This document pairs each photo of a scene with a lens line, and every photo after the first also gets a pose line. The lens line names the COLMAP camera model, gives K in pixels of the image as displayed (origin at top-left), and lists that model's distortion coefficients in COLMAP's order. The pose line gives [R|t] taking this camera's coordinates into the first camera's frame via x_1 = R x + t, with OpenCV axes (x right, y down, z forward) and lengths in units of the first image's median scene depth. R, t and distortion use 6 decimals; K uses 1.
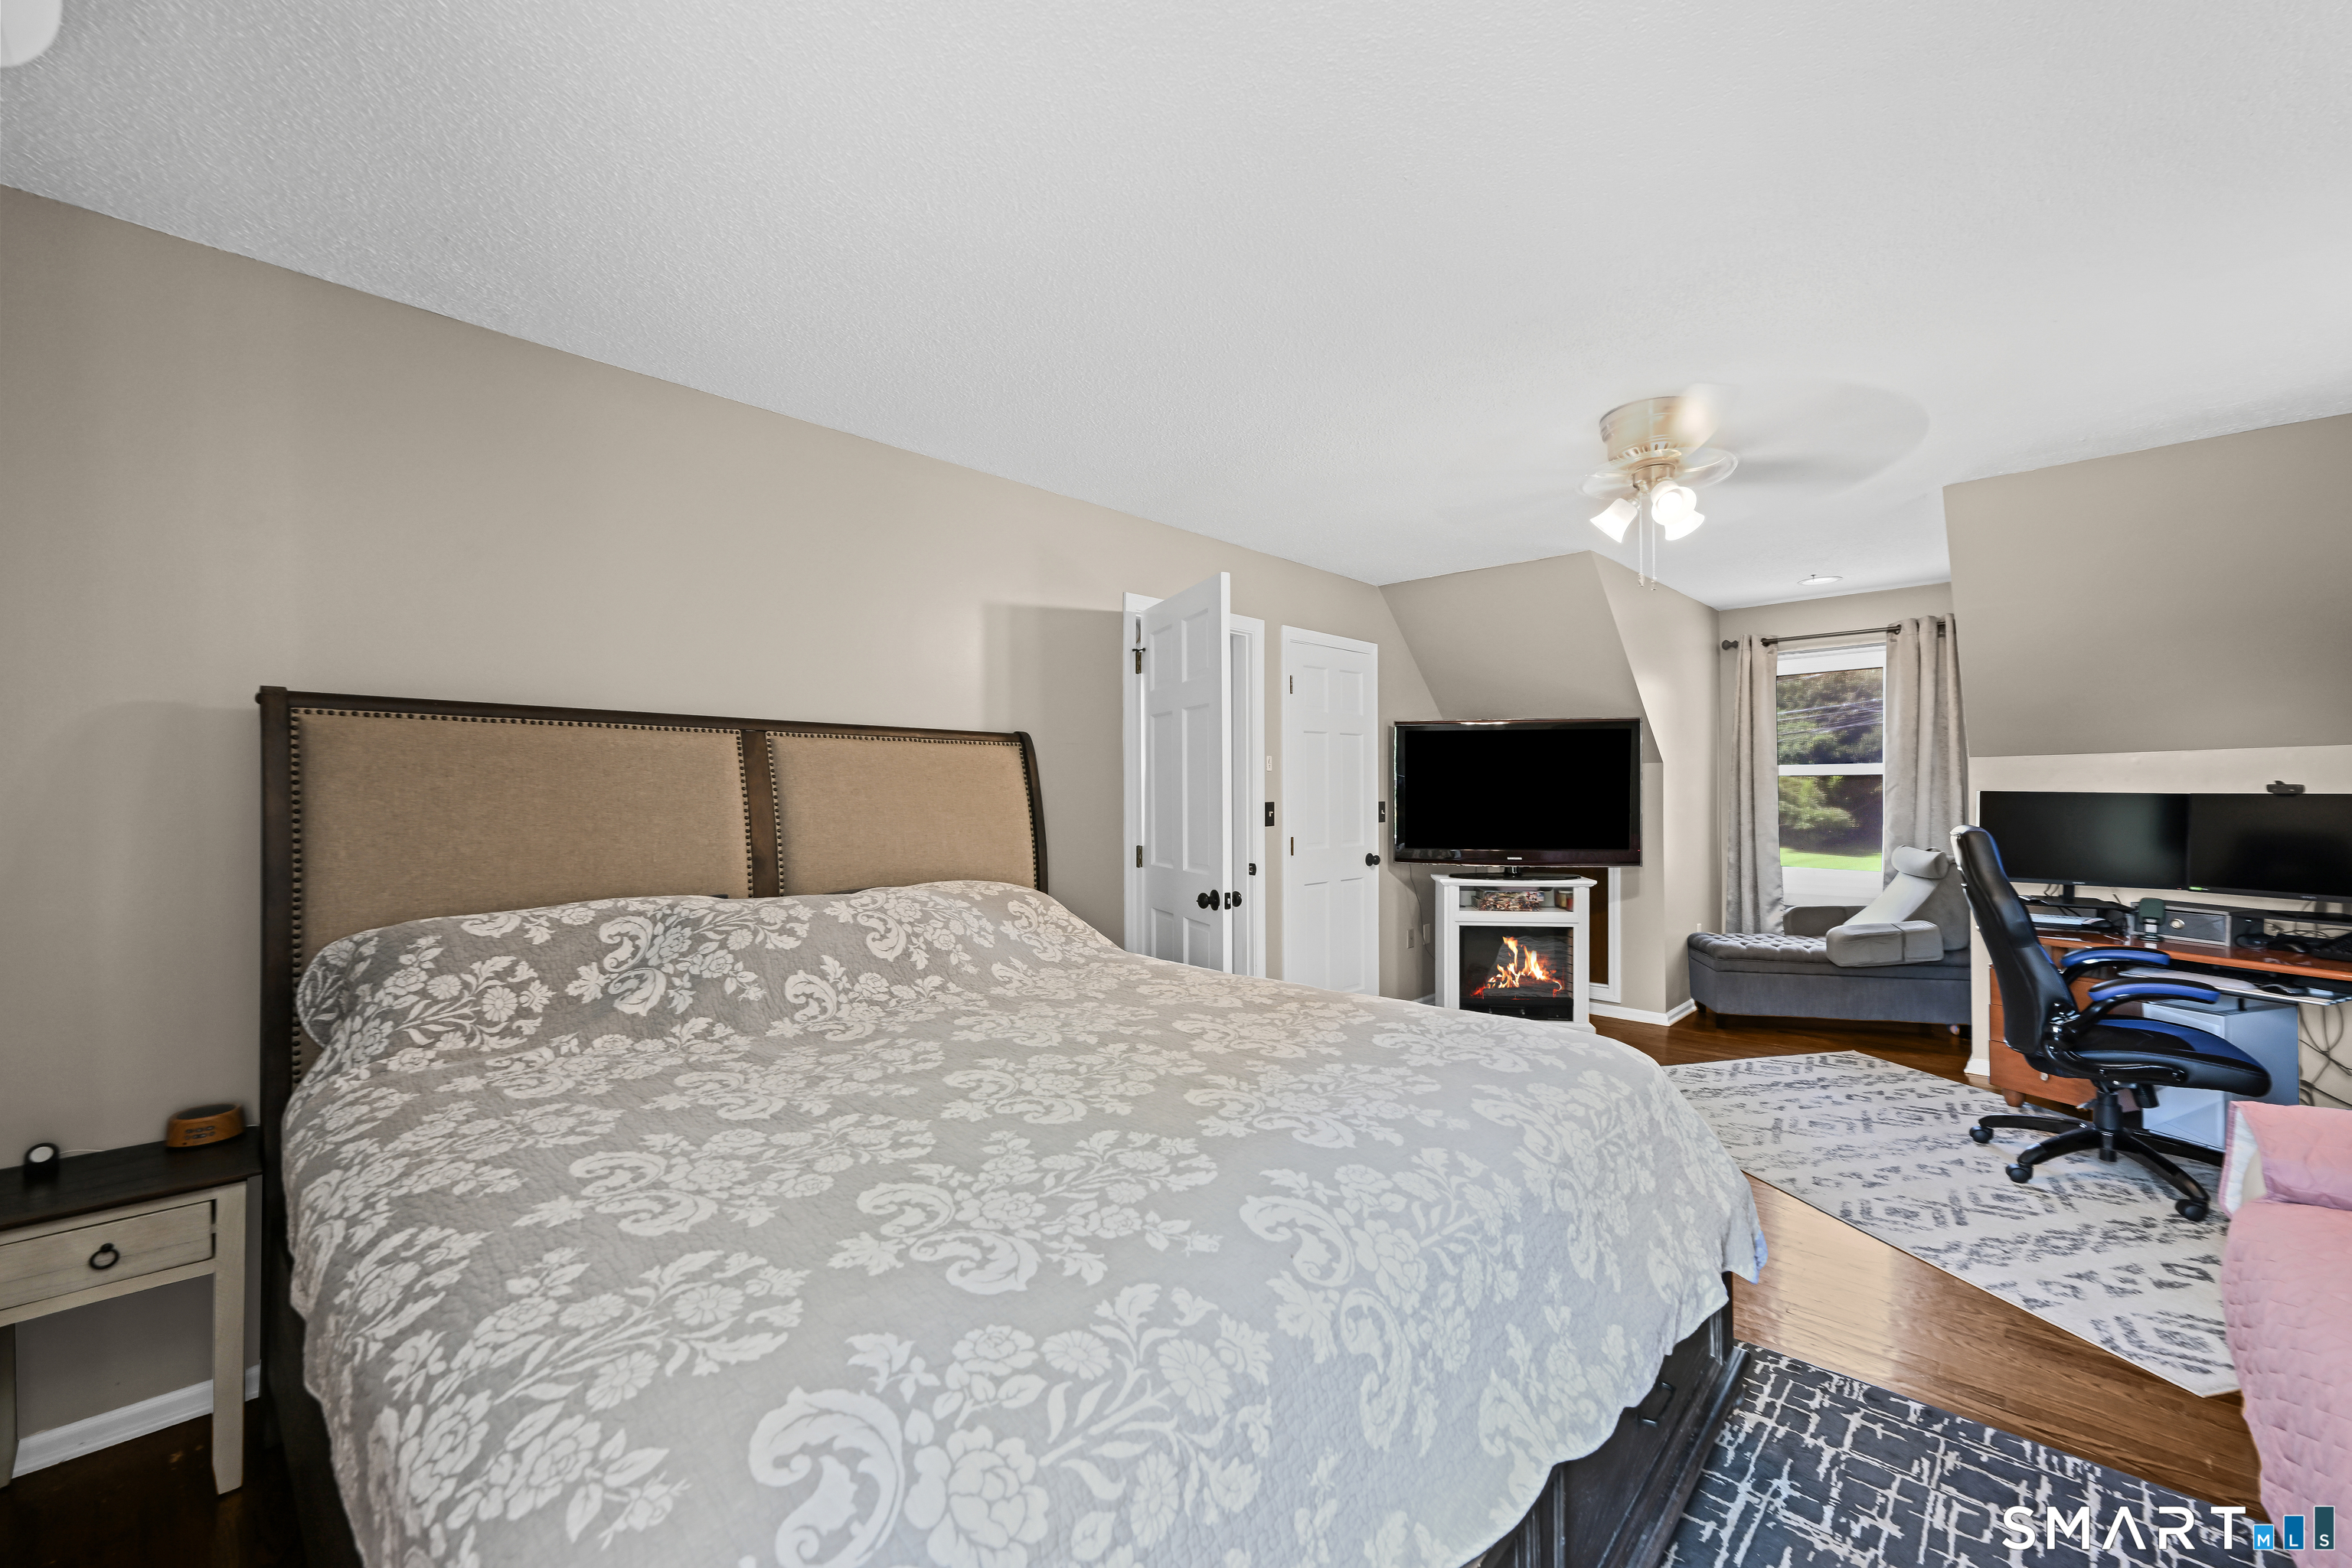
lens RADIAL K [[931.2, 0, 1191.9], [0, 931.2, 784.6], [0, 0, 1]] dist [-0.002544, 0.000350]
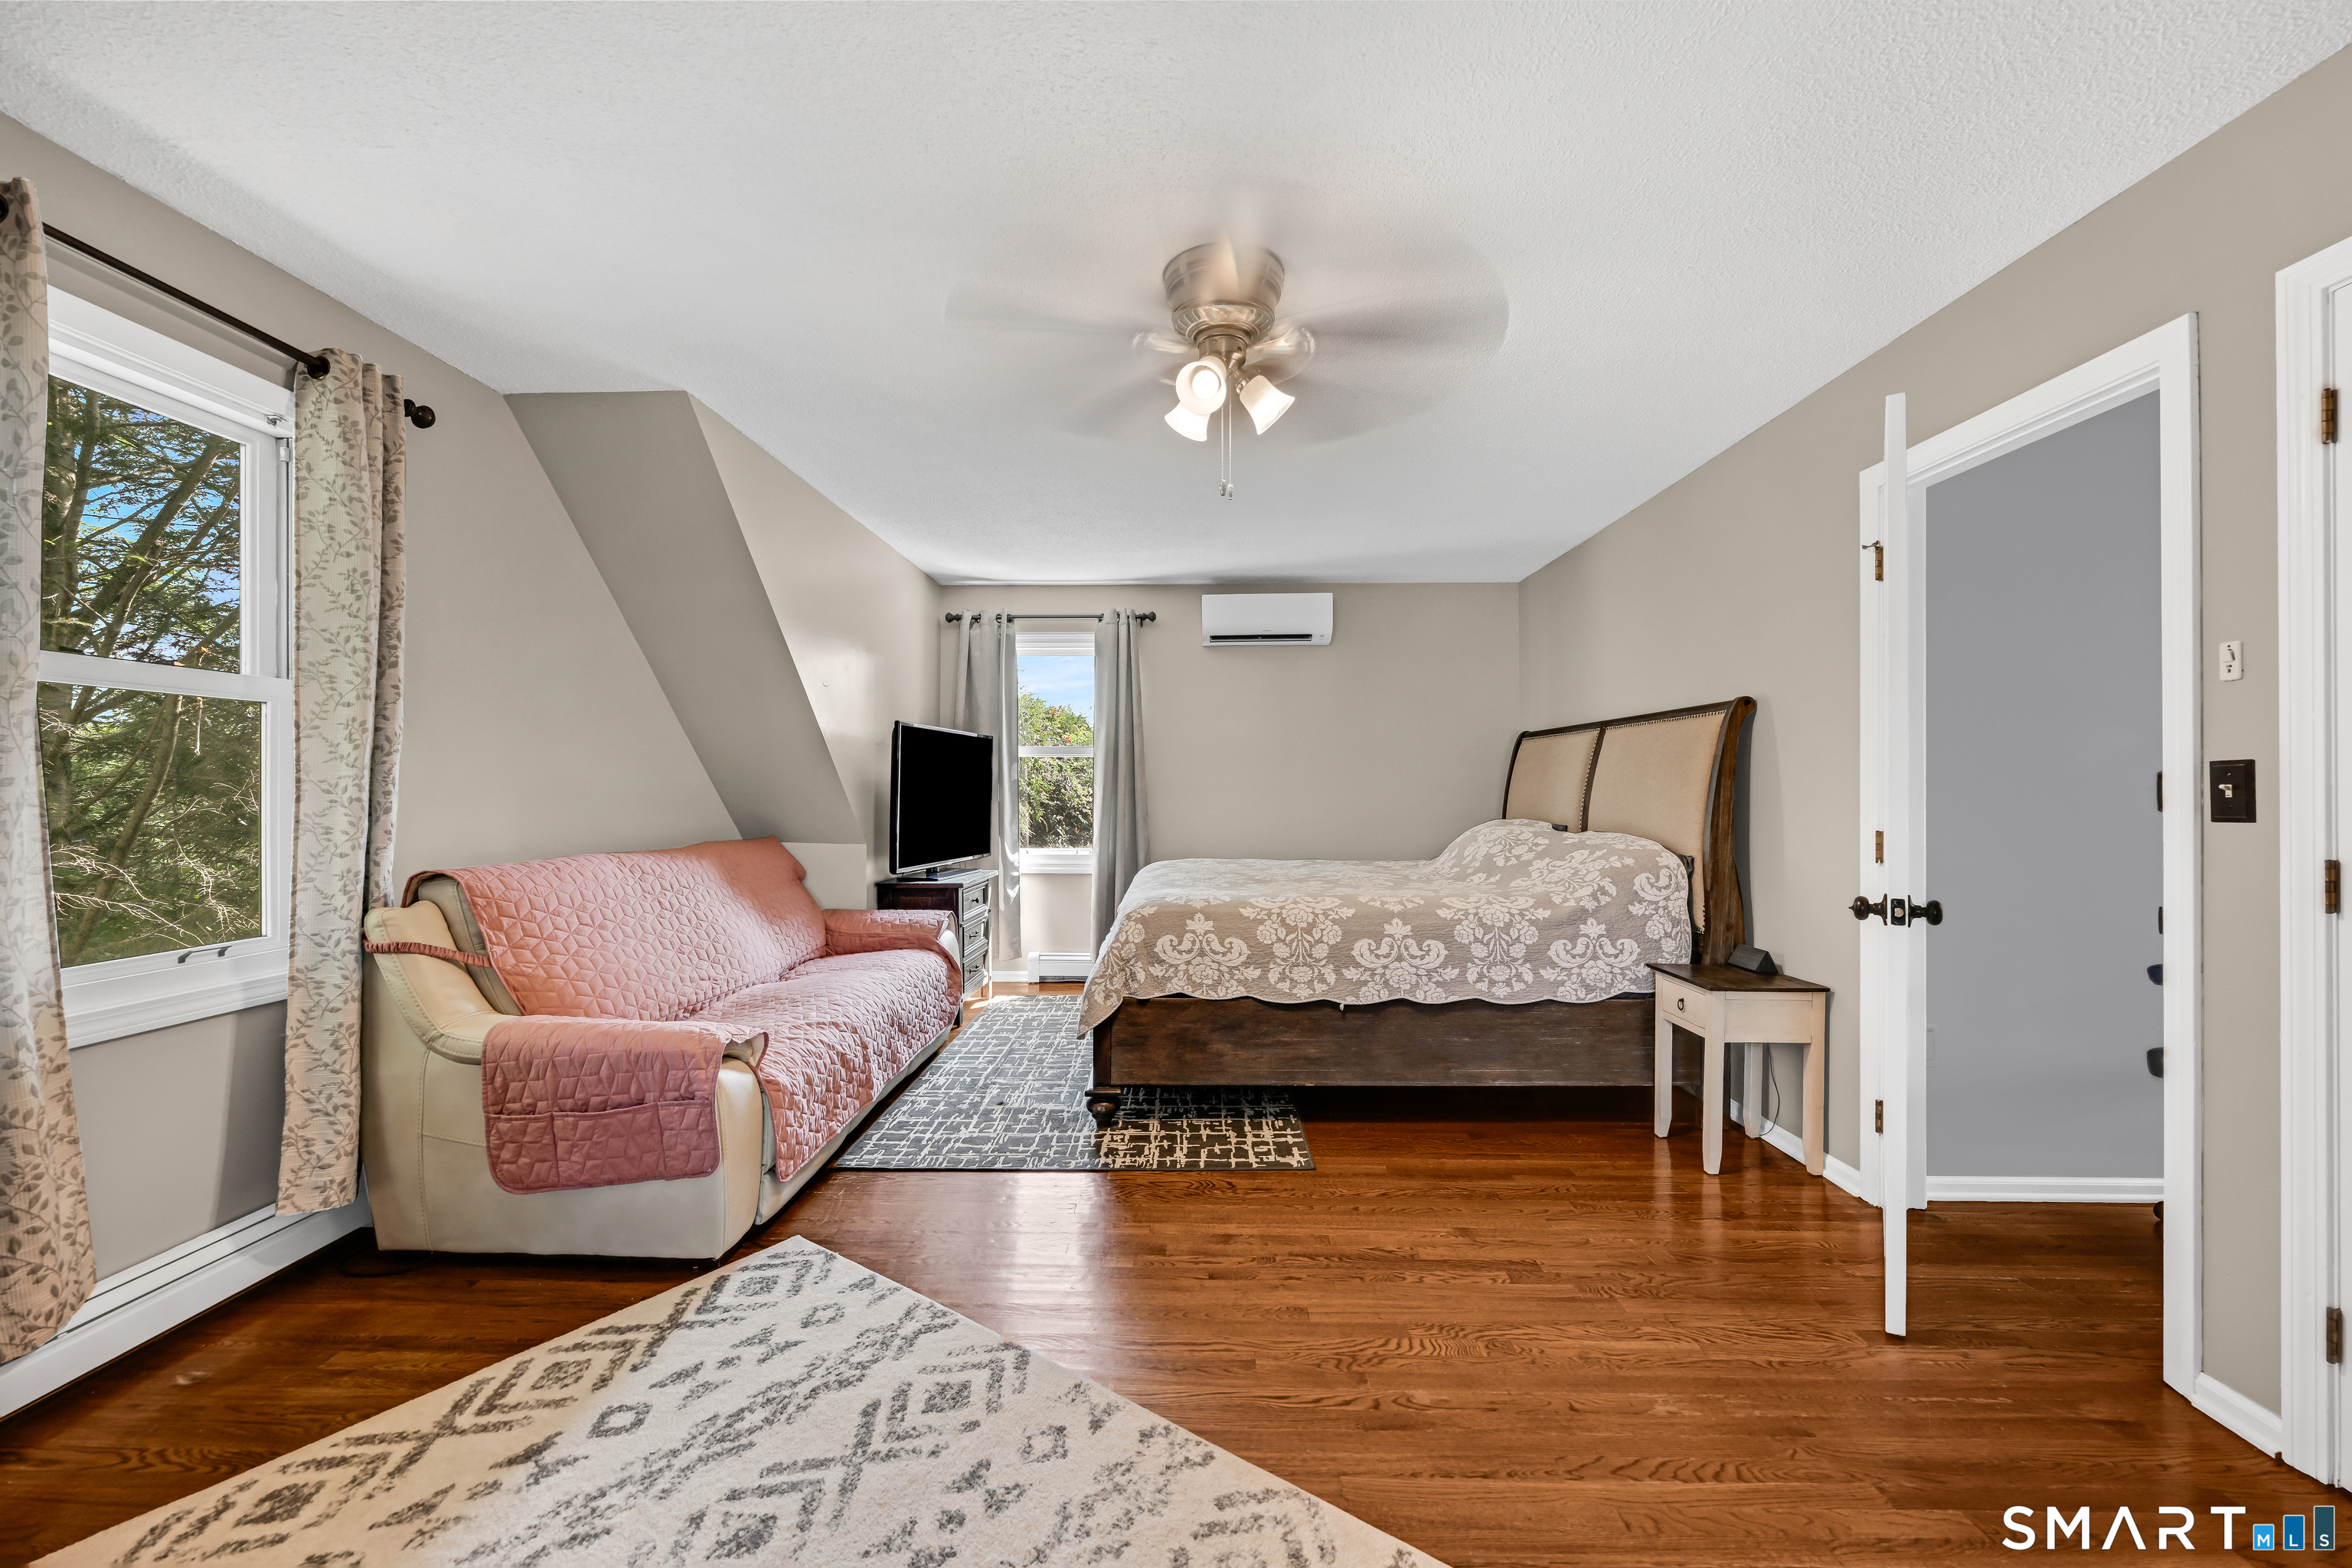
lens RADIAL K [[931.2, 0, 1176.2], [0, 931.2, 781.0], [0, 0, 1]] dist [-0.002544, 0.000350]
pose [[-0.743748, -0.004541, -0.668444, 1.192500], [-0.003665, 0.999990, -0.002716, 0.035210], [0.668450, 0.000430, -0.743757, 1.752754]]
